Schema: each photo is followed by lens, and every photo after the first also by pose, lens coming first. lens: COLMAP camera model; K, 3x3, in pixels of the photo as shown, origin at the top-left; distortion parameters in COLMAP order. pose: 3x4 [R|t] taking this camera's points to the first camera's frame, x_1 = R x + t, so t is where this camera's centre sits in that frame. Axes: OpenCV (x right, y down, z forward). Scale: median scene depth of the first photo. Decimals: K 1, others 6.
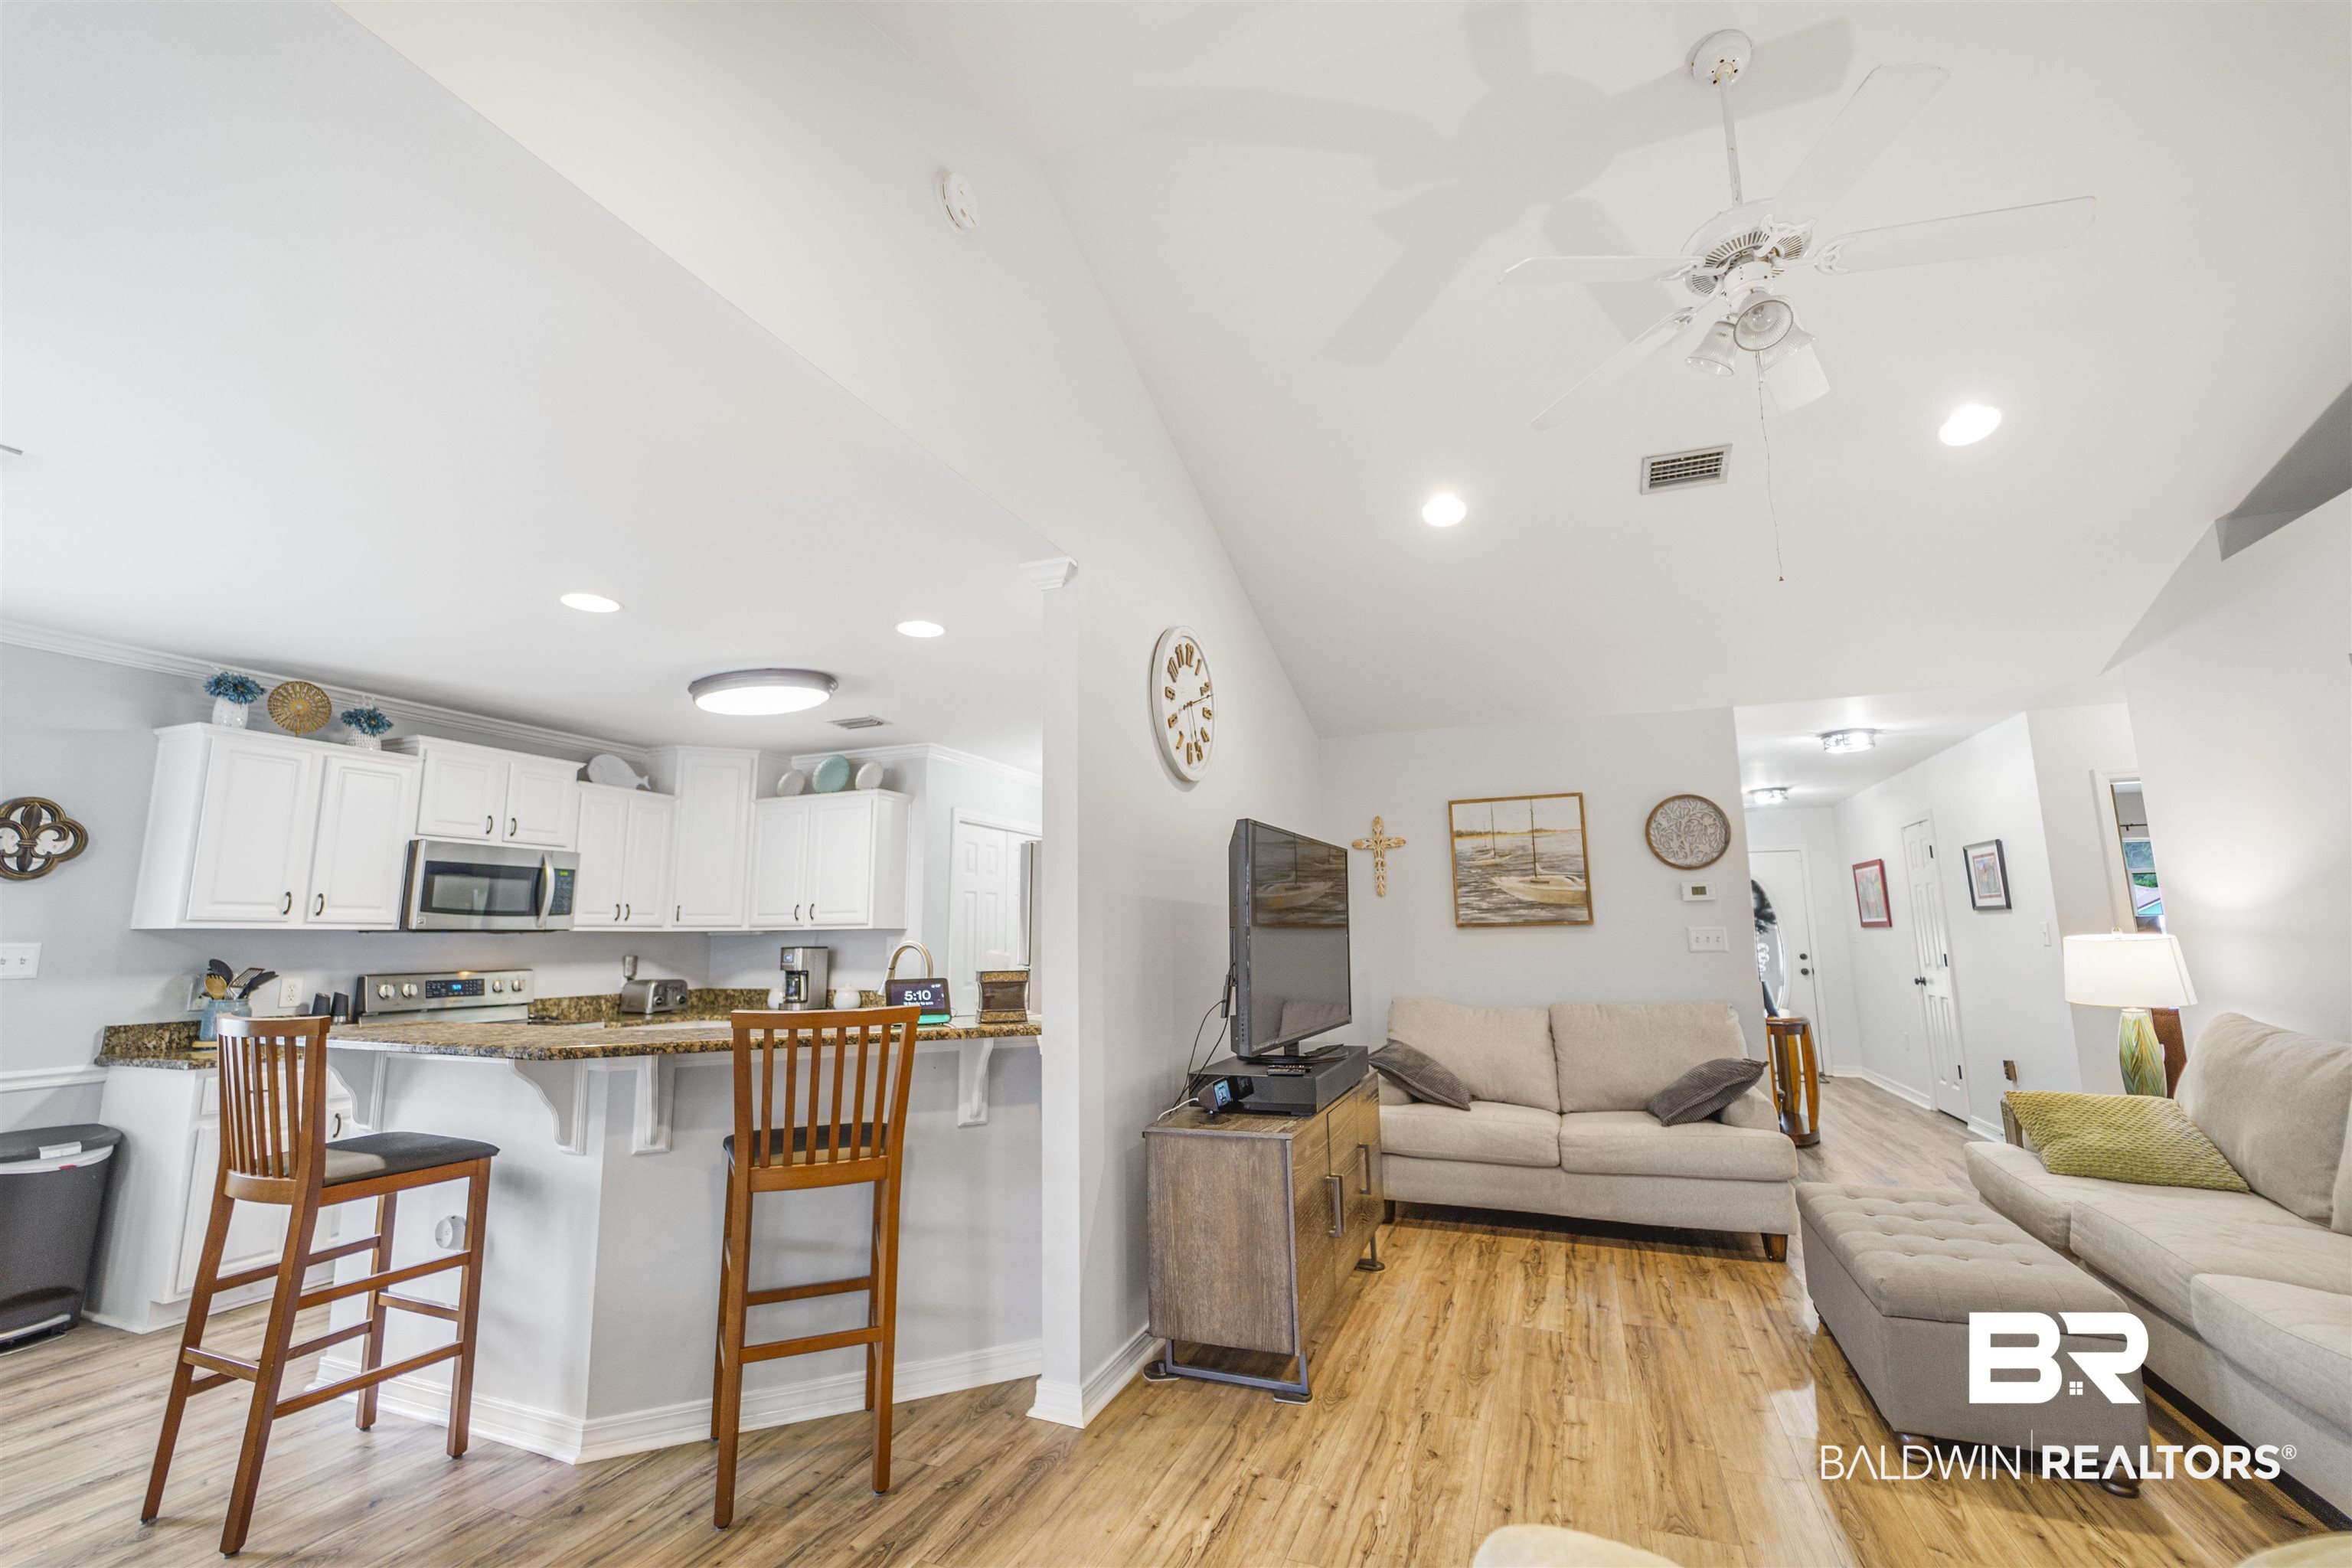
lens RADIAL K [[974.5, 0, 1167.7], [0, 974.5, 781.3], [0, 0, 1]] dist [-0.006695, -0.000710]
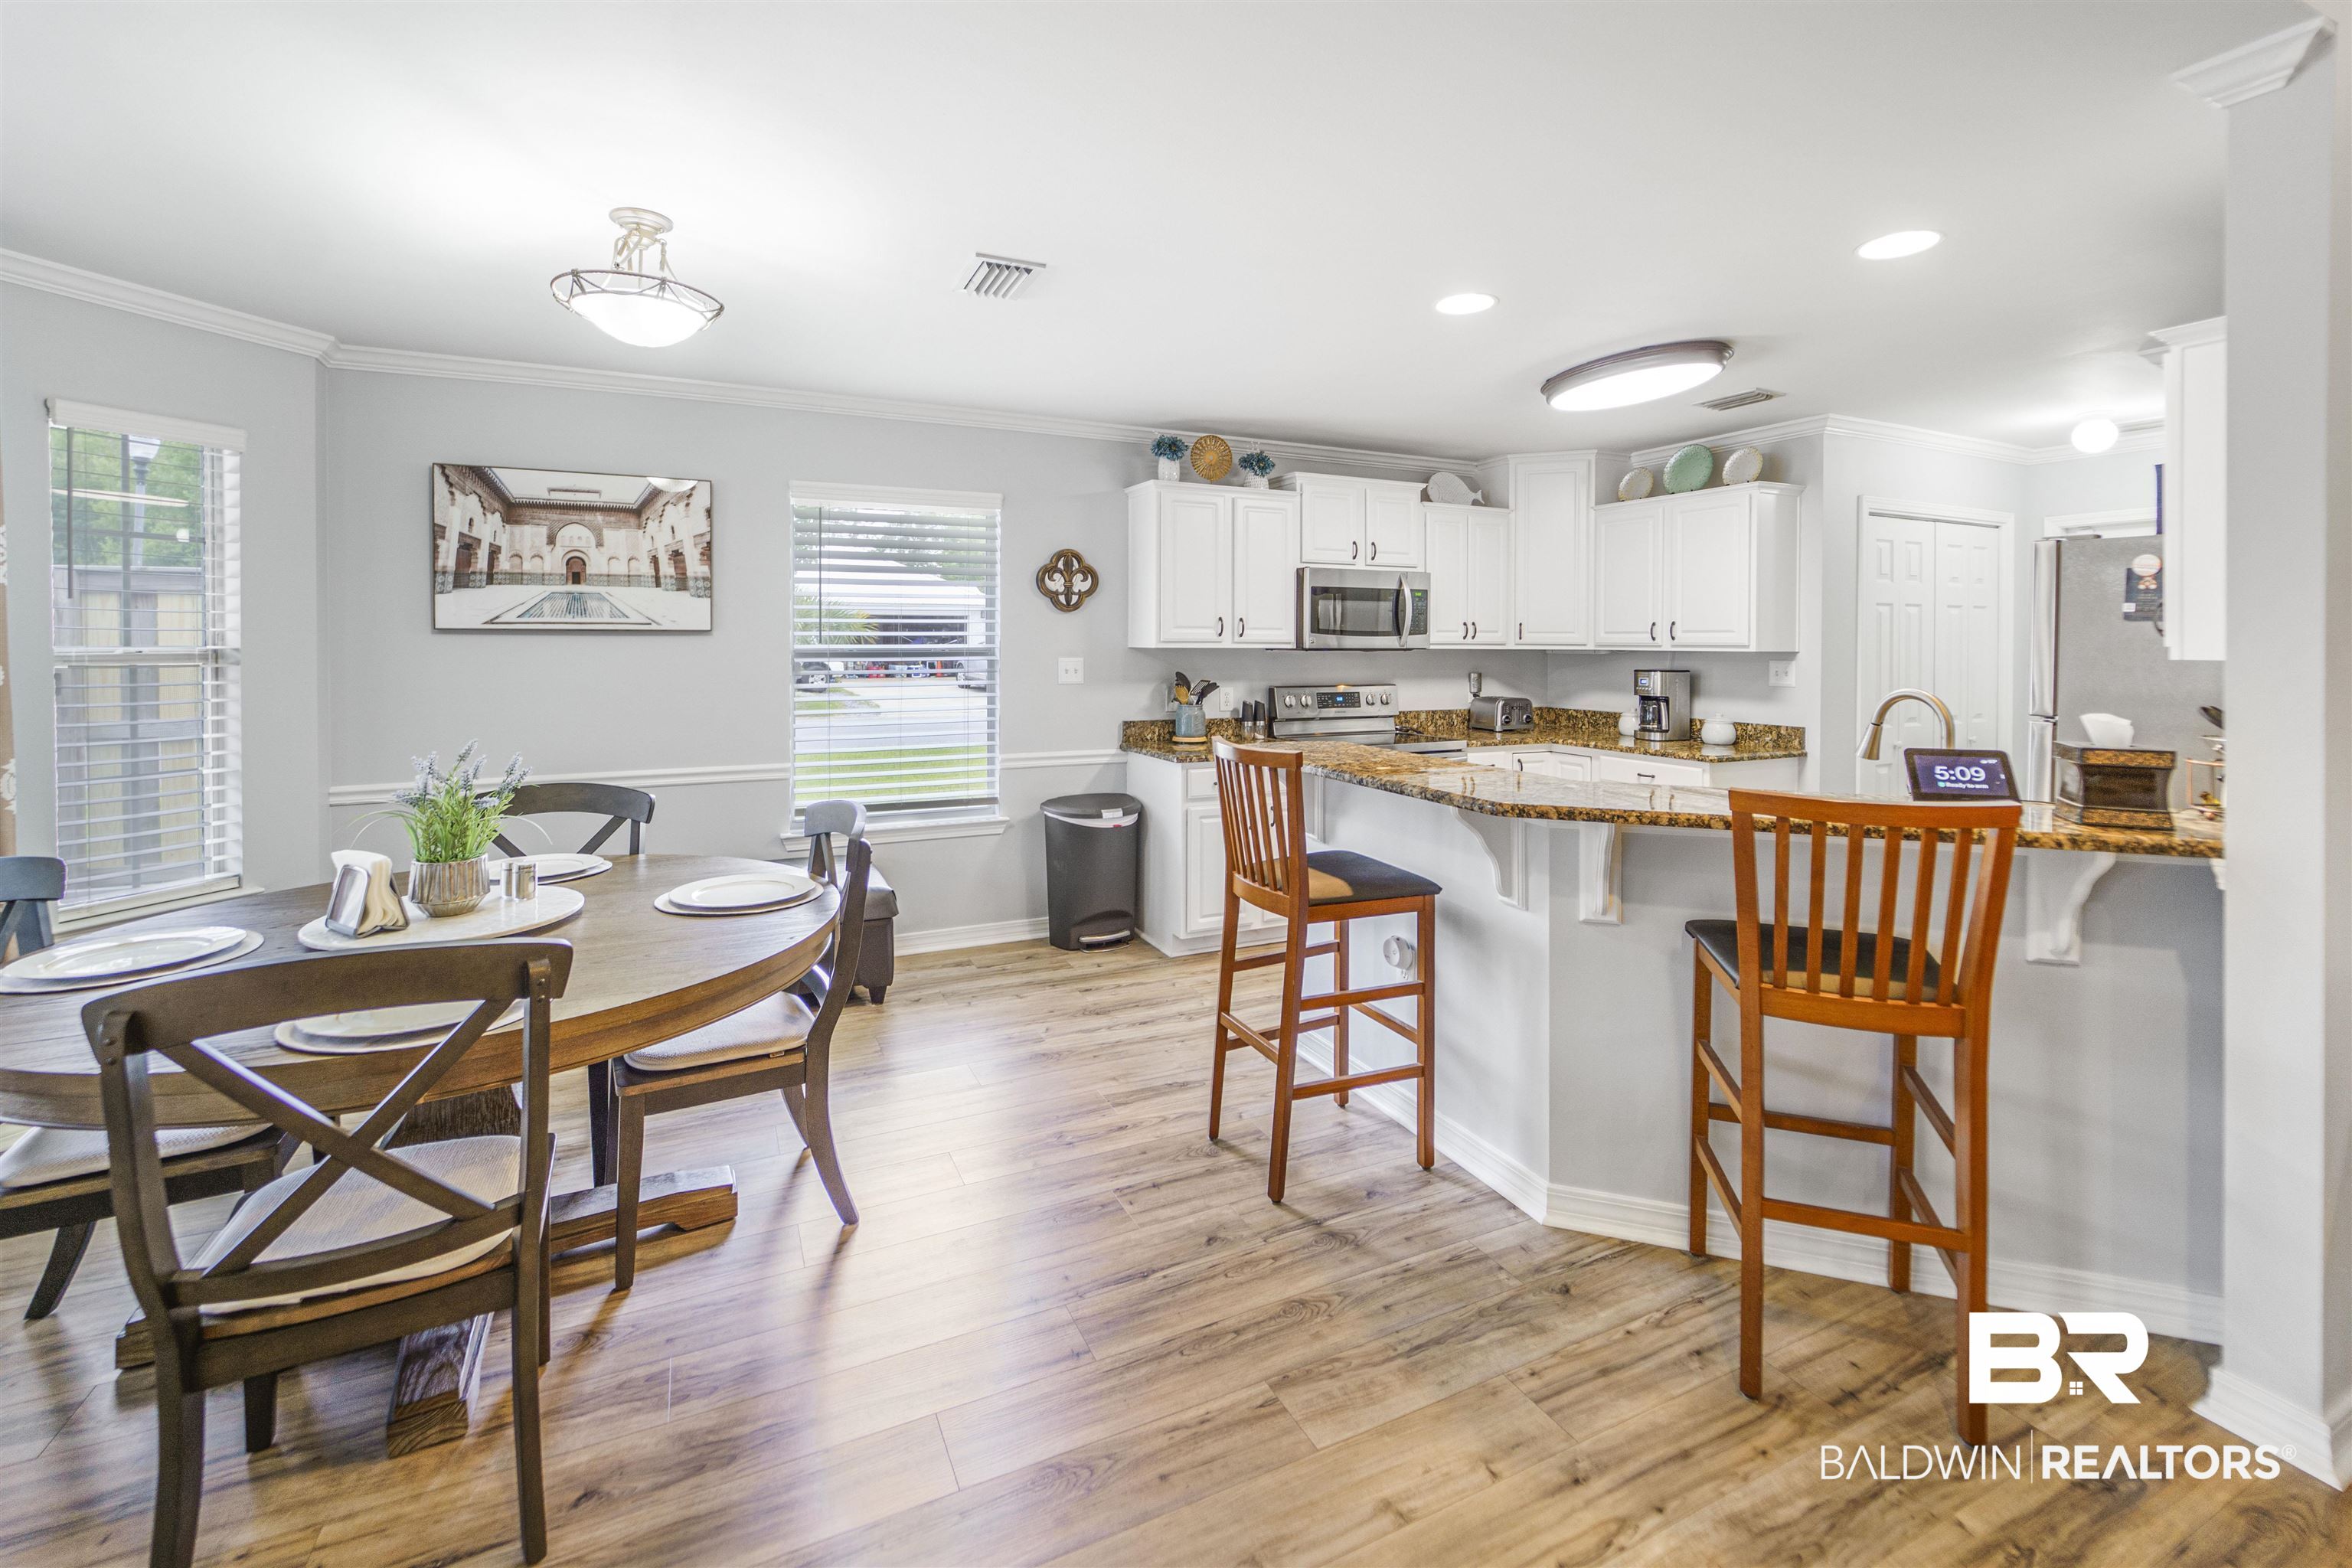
lens RADIAL K [[986.0, 0, 1179.6], [0, 986.0, 652.4], [0, 0, 1]] dist [-0.001312, -0.000349]
pose [[0.742320, 0.020633, -0.669727, -0.136561], [0.095205, 0.986137, 0.135906, -0.011377], [0.663247, -0.164648, 0.730065, 0.081689]]
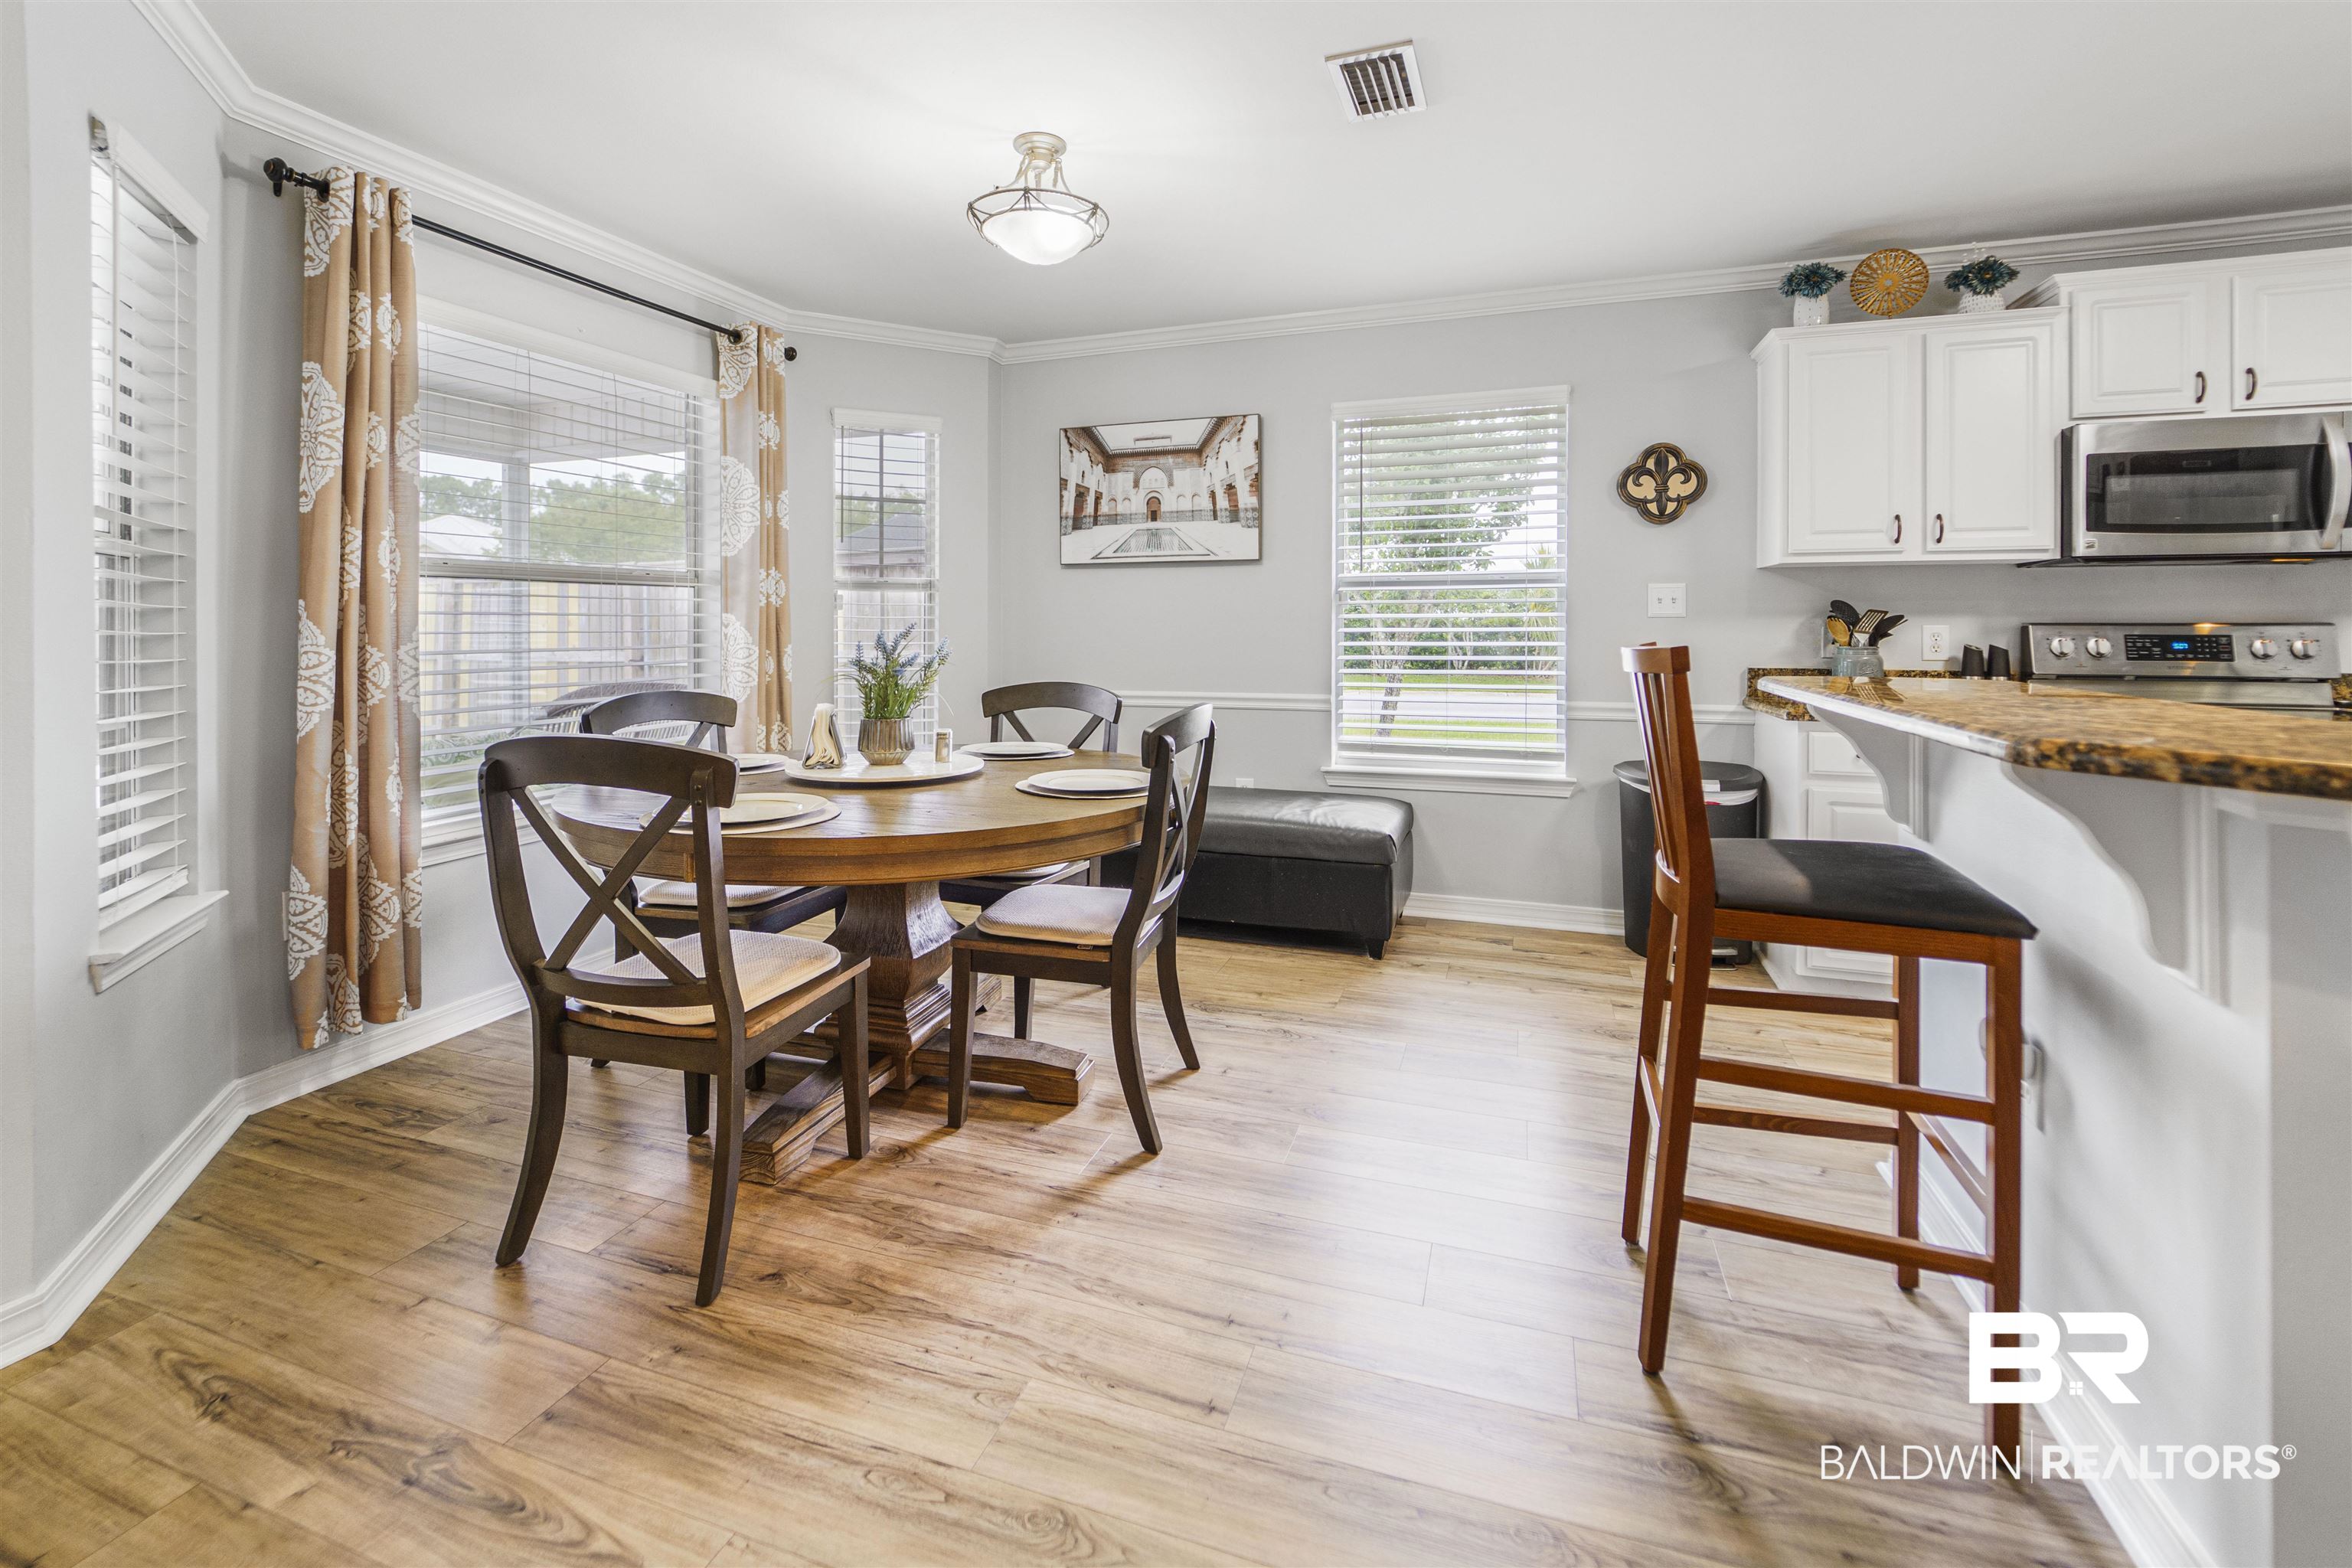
lens RADIAL K [[1001.9, 0, 1170.0], [0, 1001.9, 621.2], [0, 0, 1]] dist [-0.000624, -0.000114]
pose [[0.065105, 0.011497, -0.997812, -0.124592], [0.158280, 0.987156, 0.021702, 0.085826], [0.985246, -0.159346, 0.062449, 0.340326]]
